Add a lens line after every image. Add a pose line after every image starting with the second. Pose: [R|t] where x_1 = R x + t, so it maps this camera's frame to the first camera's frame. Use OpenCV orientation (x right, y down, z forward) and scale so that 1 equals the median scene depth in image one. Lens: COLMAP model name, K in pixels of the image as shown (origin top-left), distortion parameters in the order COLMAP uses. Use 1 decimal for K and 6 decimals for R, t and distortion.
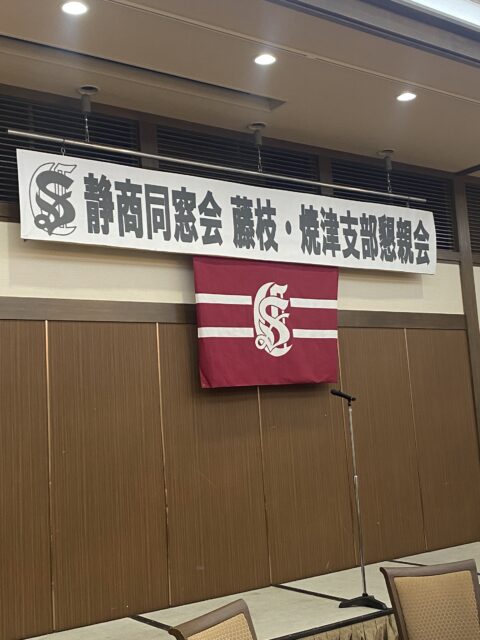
lens RADIAL K [[802.5, 0, 241.4], [0, 802.5, 319.4], [0, 0, 1]] dist [0.214073, 0.000000]
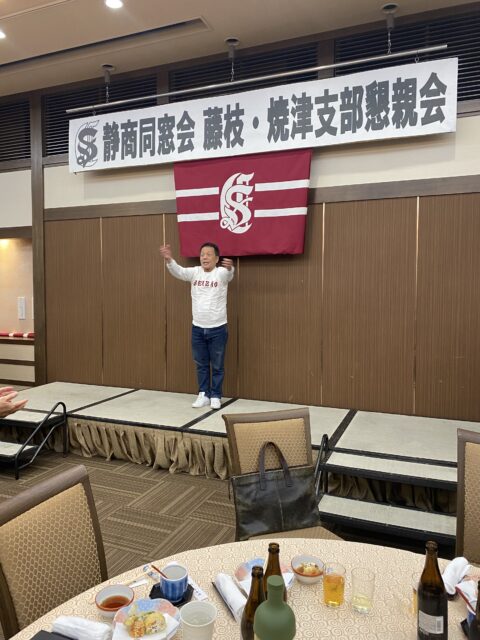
lens RADIAL K [[492.1, 0, 244.7], [0, 492.1, 318.0], [0, 0, 1]] dist [0.019603, -0.011130]
pose [[0.514666, 0.112370, -0.849995, 0.717951], [0.066620, 0.983136, 0.170310, 0.045053], [0.854799, -0.144279, 0.498500, 0.597496]]
